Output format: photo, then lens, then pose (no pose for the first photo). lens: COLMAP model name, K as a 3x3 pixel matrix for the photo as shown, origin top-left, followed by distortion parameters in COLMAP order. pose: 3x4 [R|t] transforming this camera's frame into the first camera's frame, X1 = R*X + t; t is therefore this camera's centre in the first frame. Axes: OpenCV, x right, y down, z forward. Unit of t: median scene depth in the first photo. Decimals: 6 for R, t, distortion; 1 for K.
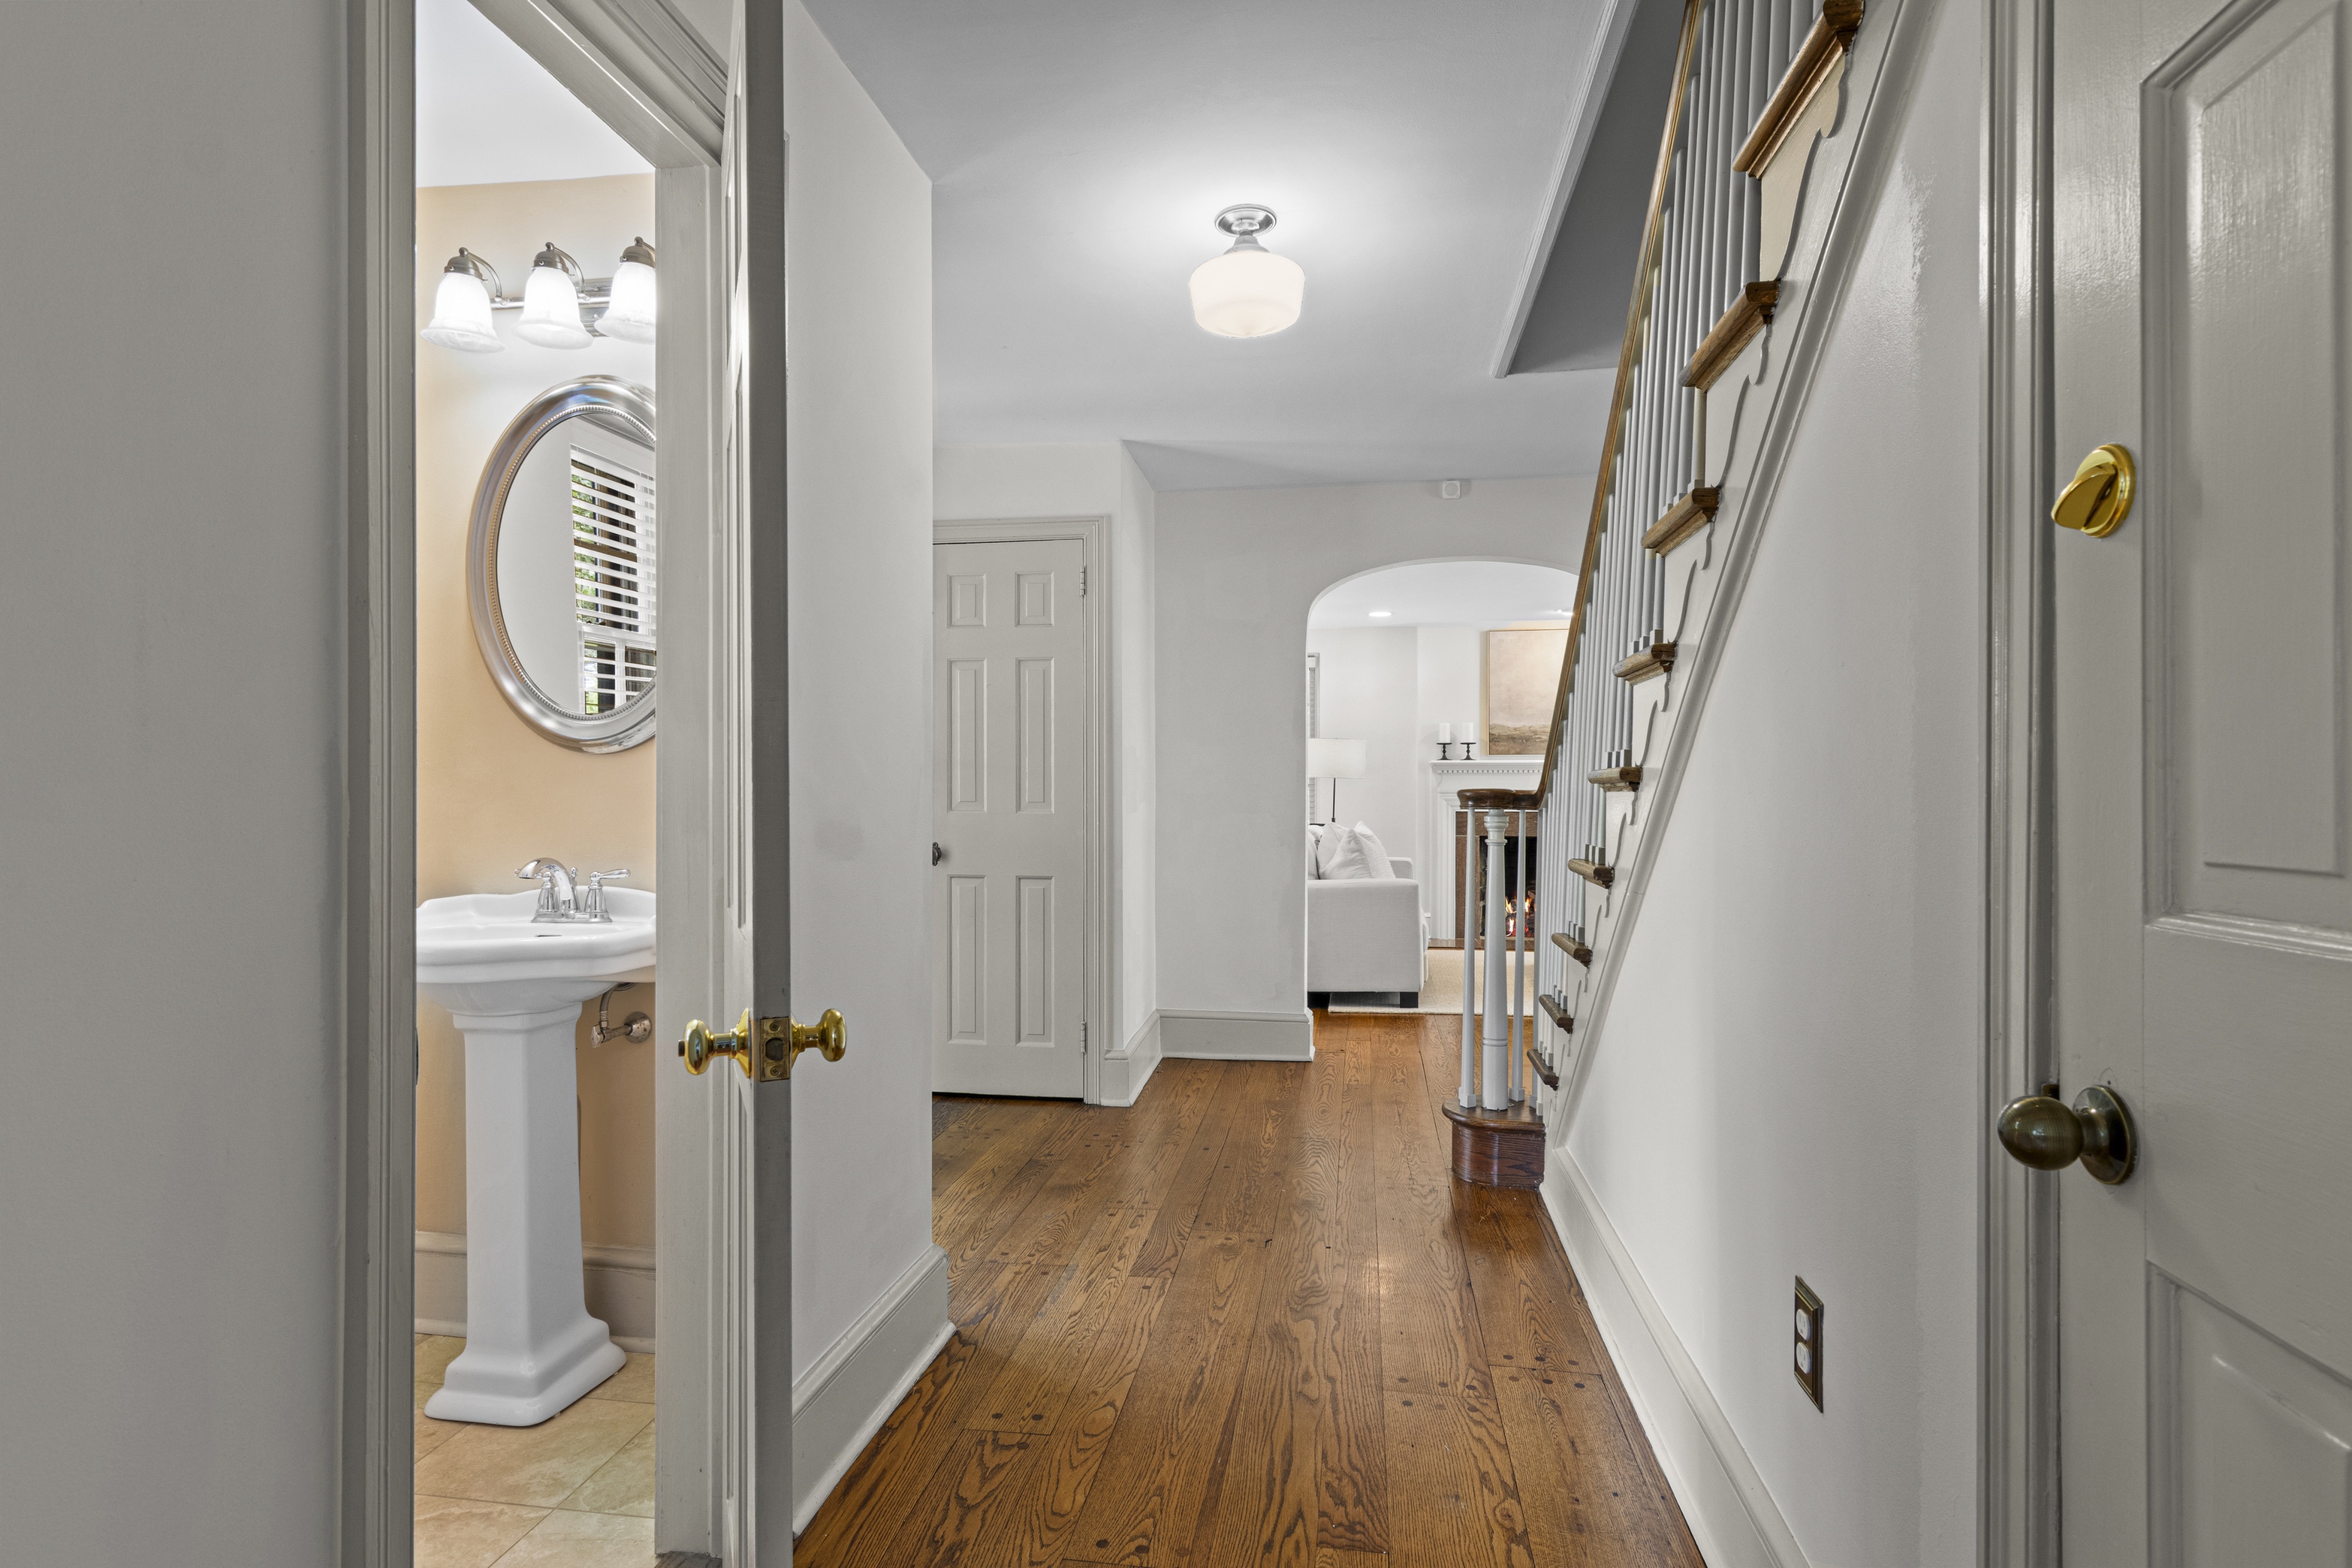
lens RADIAL K [[1206.2, 0, 1191.7], [0, 1206.2, 794.7], [0, 0, 1]] dist [0.013434, -0.002339]
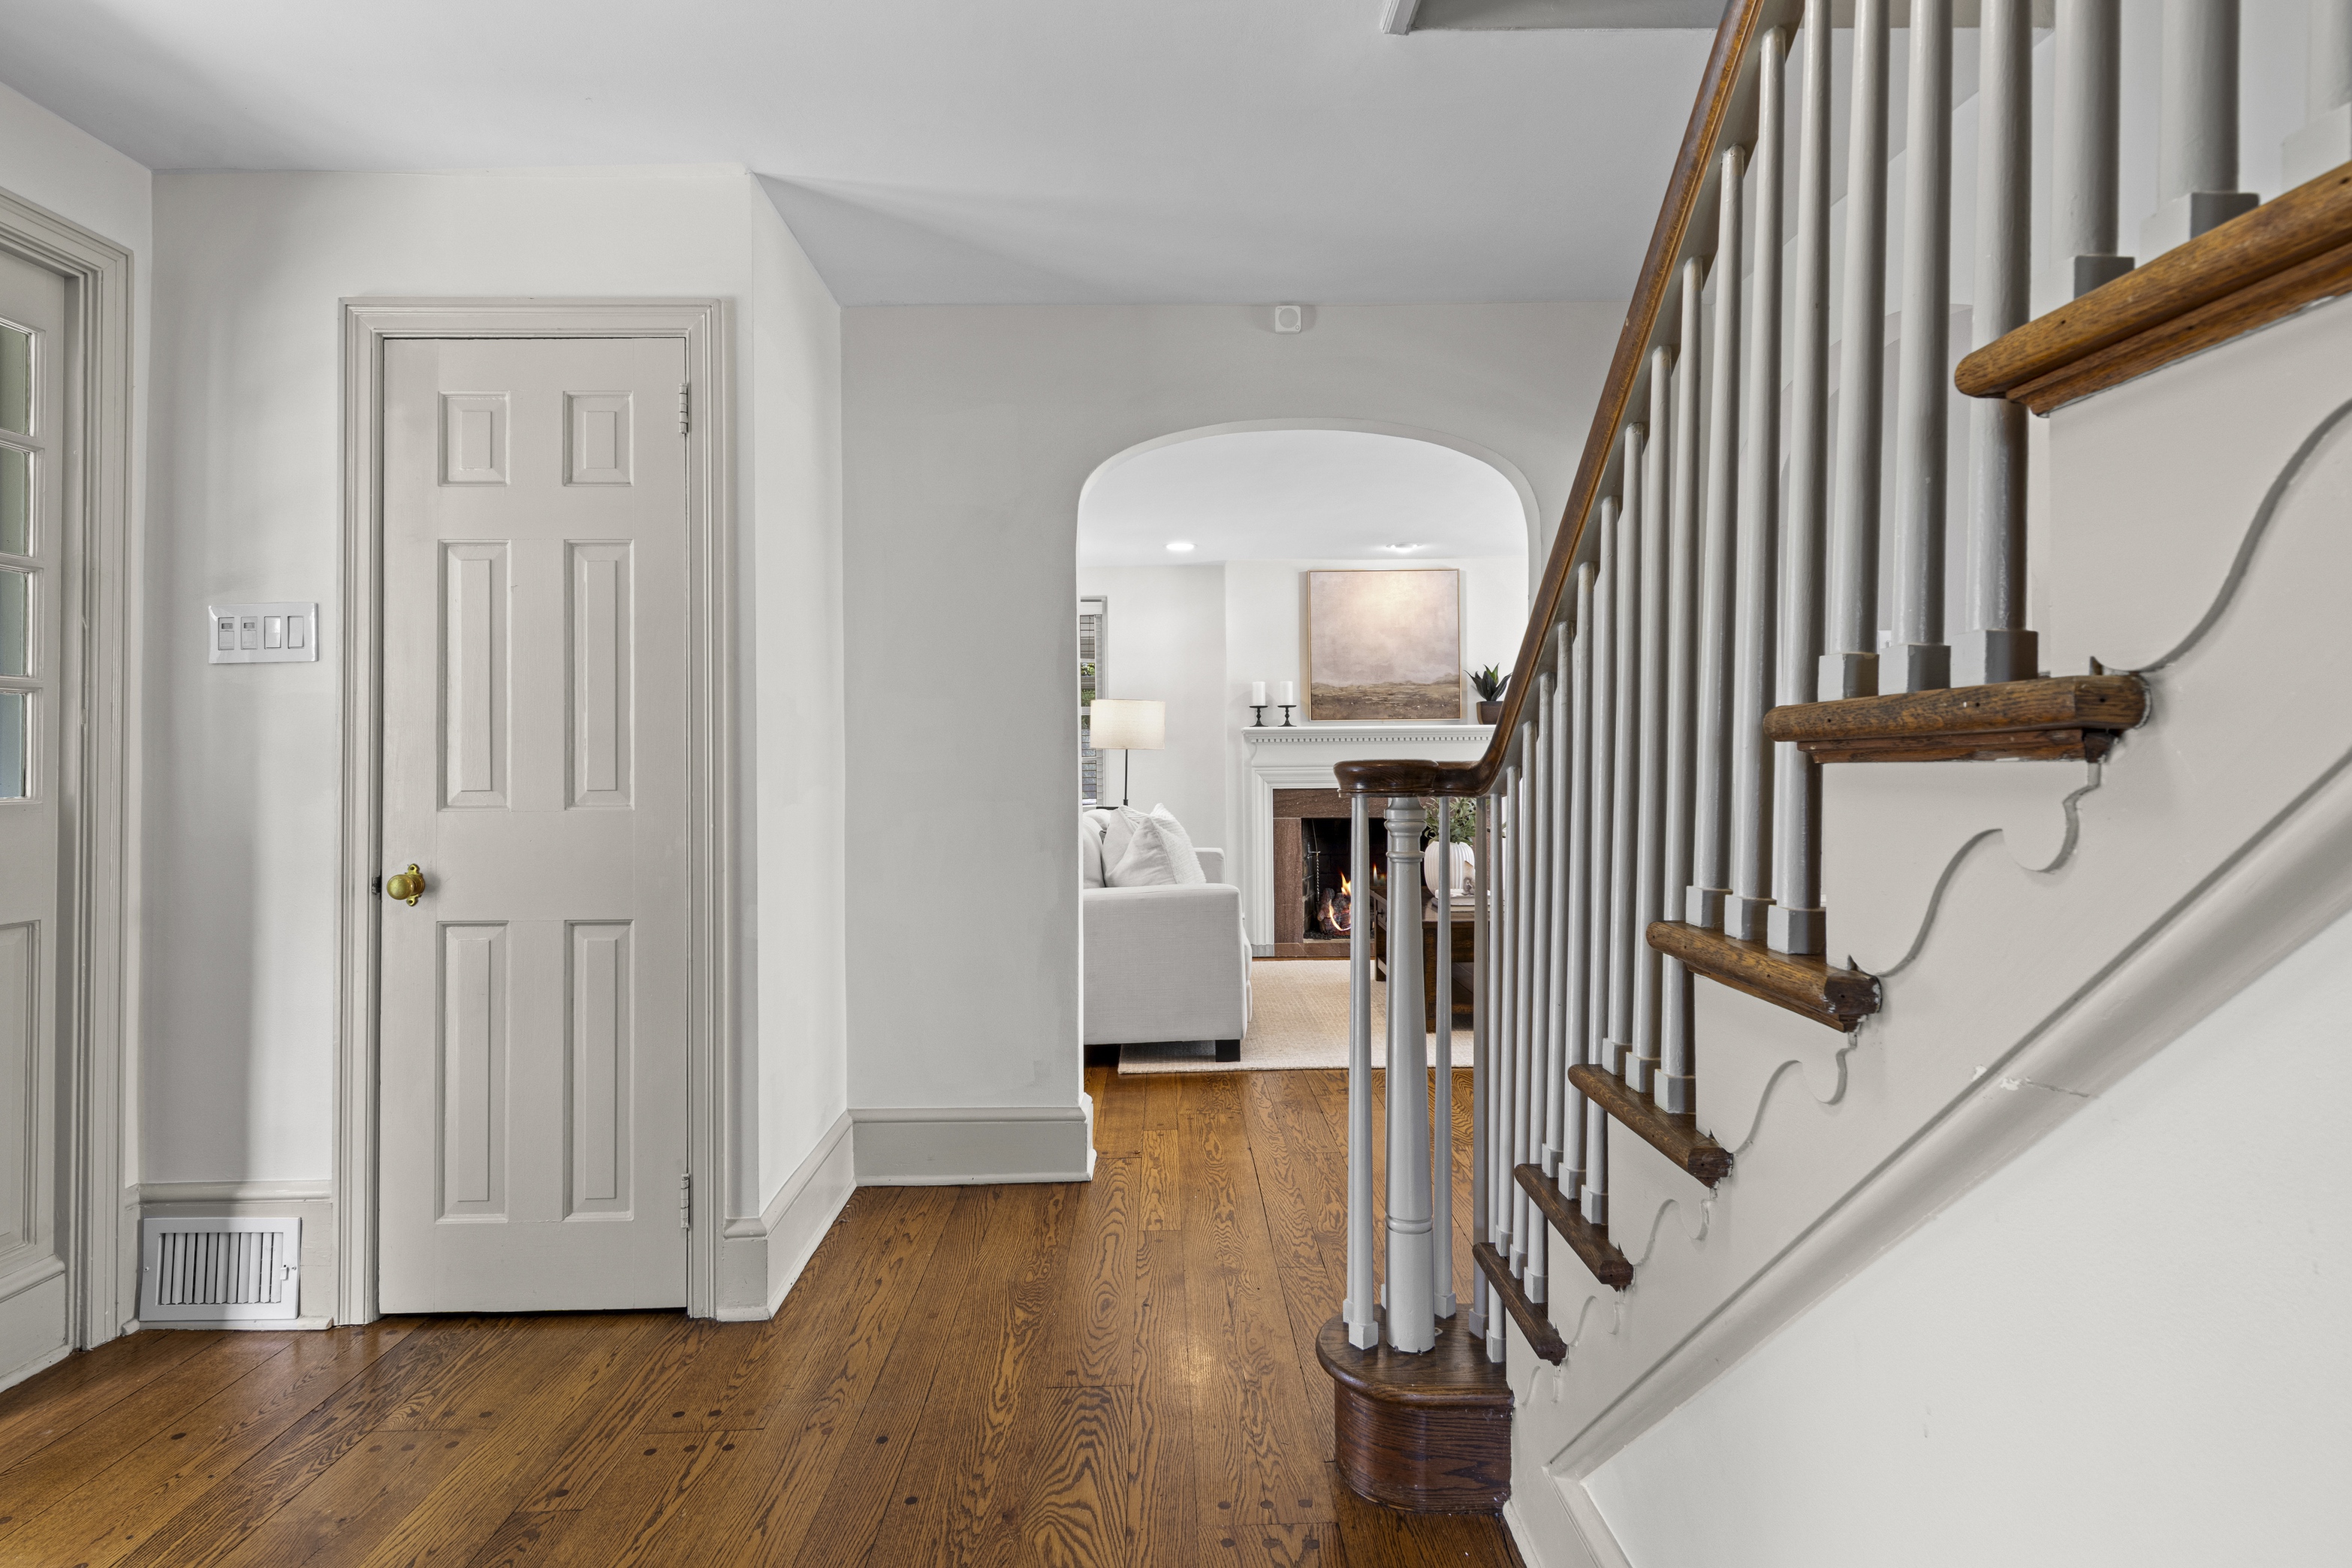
lens RADIAL K [[1206.2, 0, 1154.9], [0, 1206.2, 753.0], [0, 0, 1]] dist [0.013434, -0.002339]
pose [[0.990624, -0.008380, 0.136360, 0.050961], [0.010198, 0.999868, -0.012638, -0.001737], [-0.136236, 0.013910, 0.990579, 0.374948]]
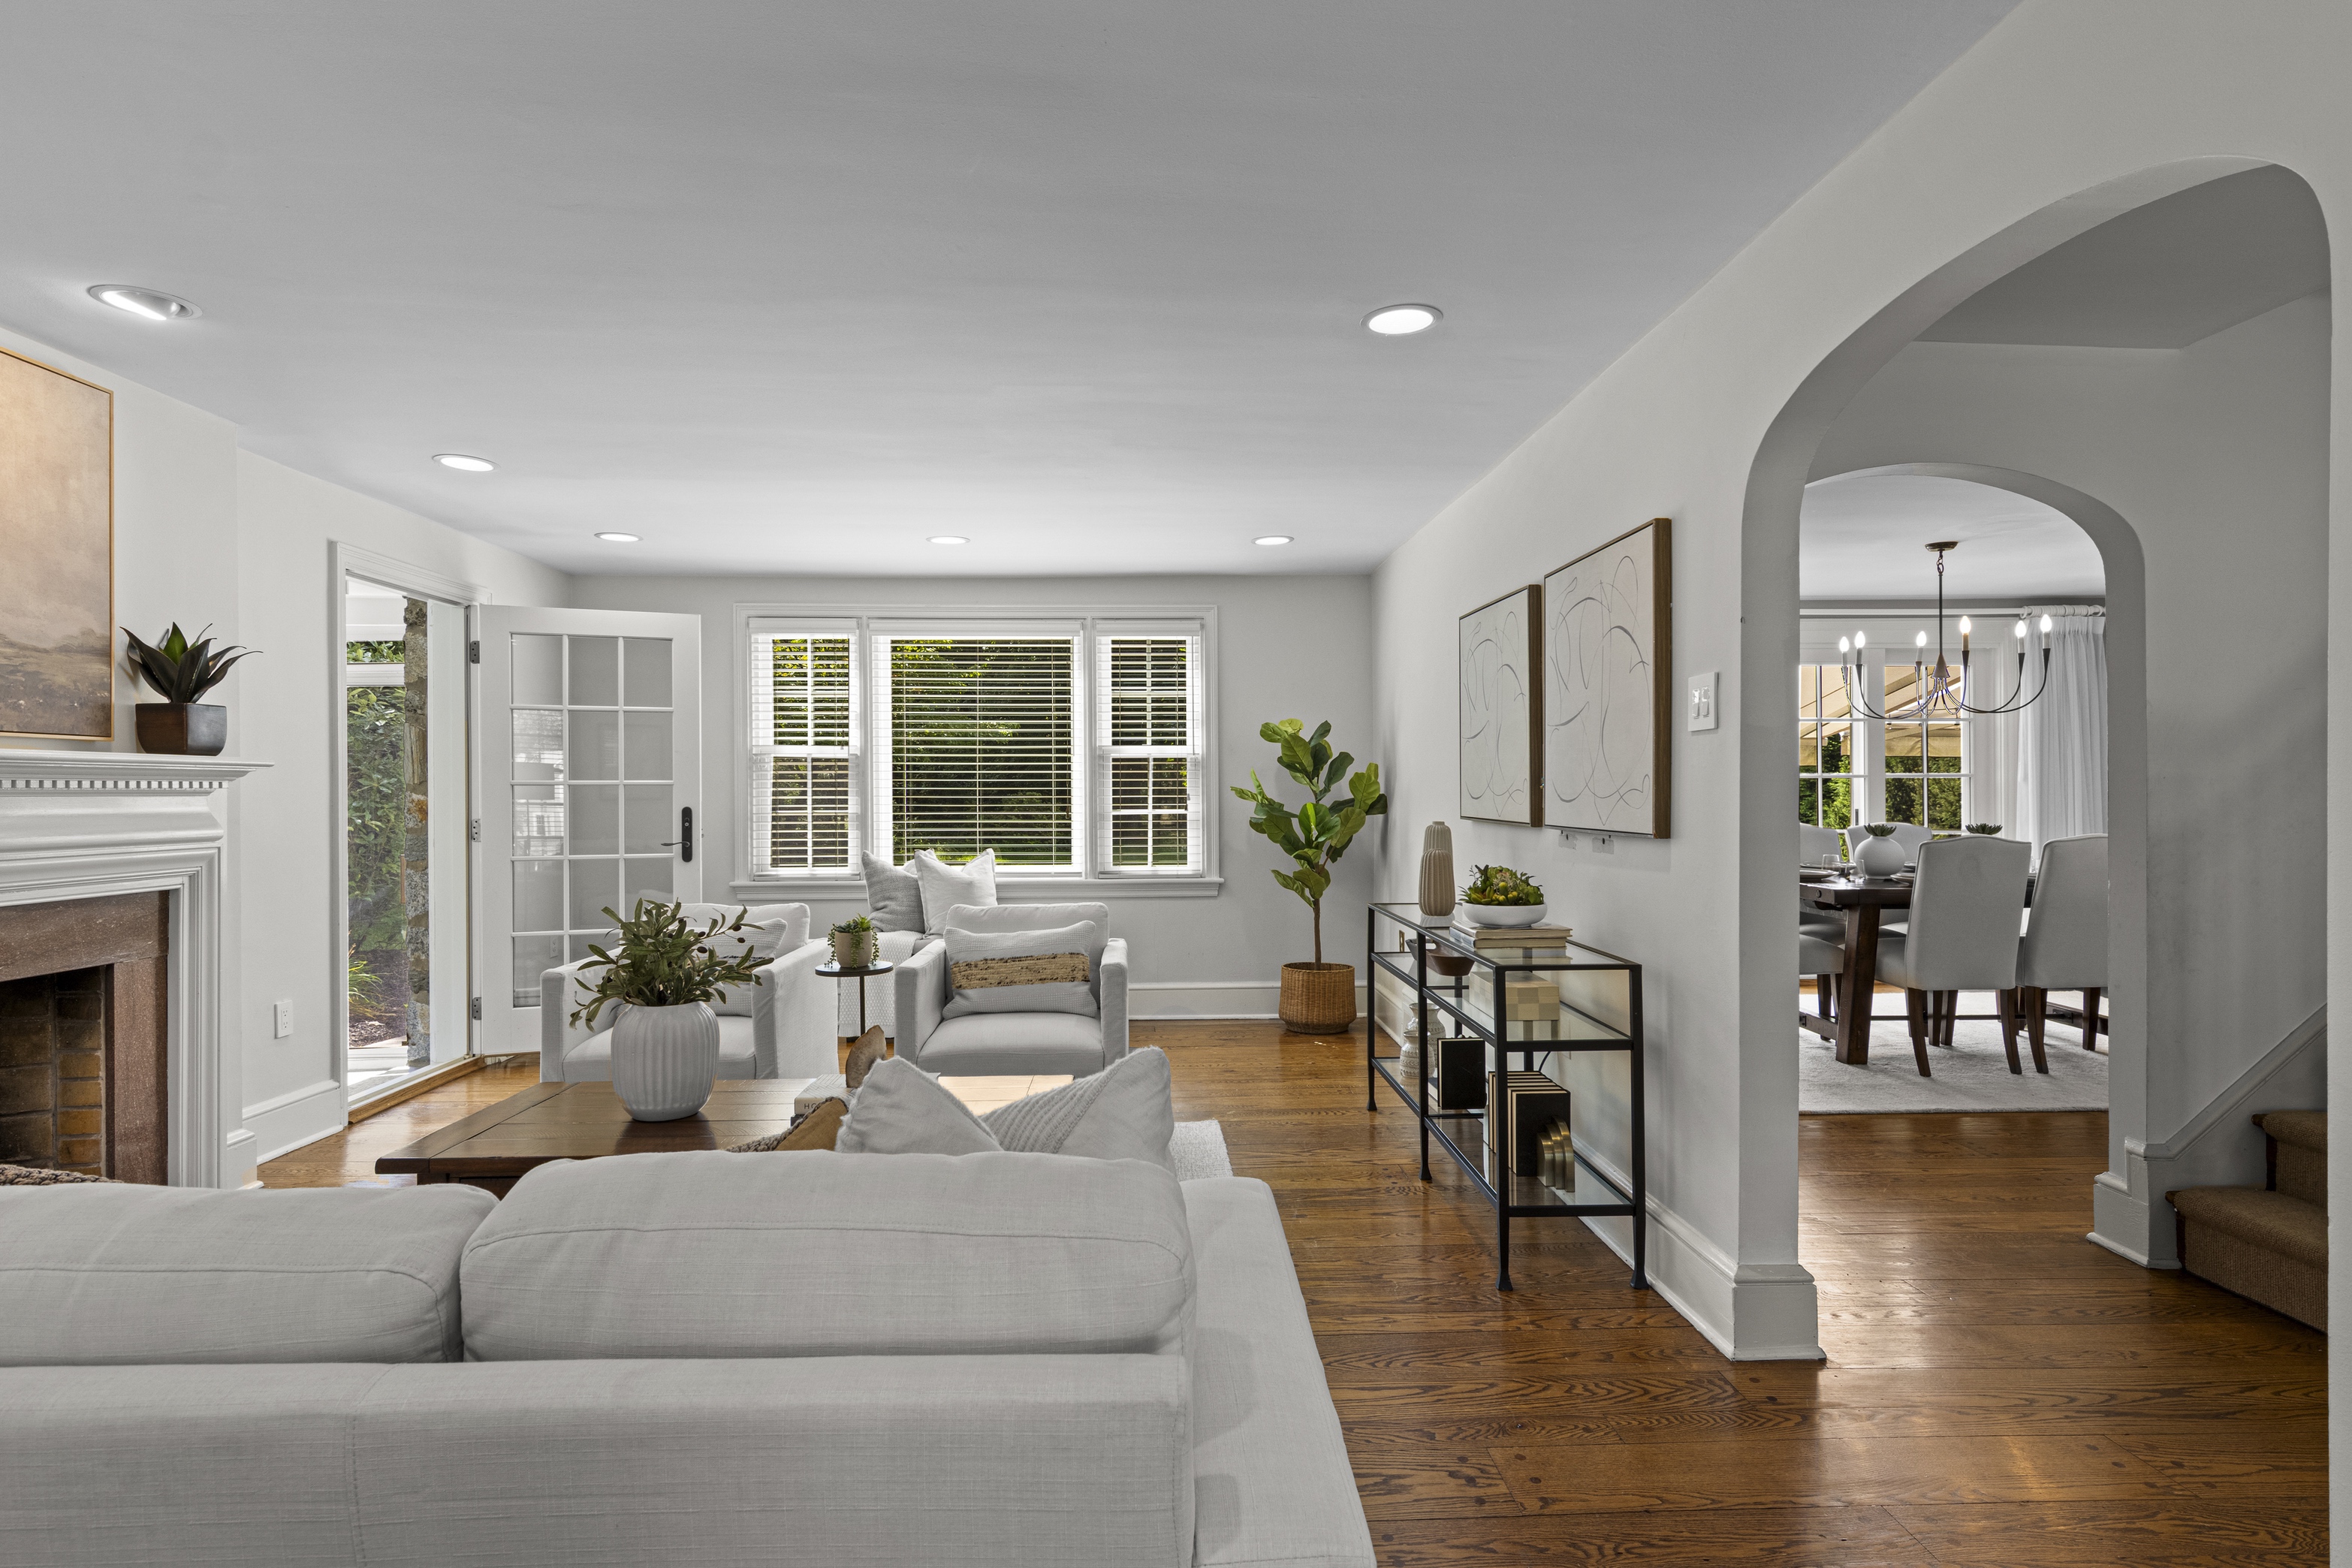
lens RADIAL K [[1206.2, 0, 1169.5], [0, 1206.2, 787.7], [0, 0, 1]] dist [0.013434, -0.002339]
pose [[-0.168104, 0.004722, 0.985758, -0.122026], [0.010551, 0.999940, -0.002991, -0.027012], [-0.985713, 0.009898, -0.168144, 1.440383]]
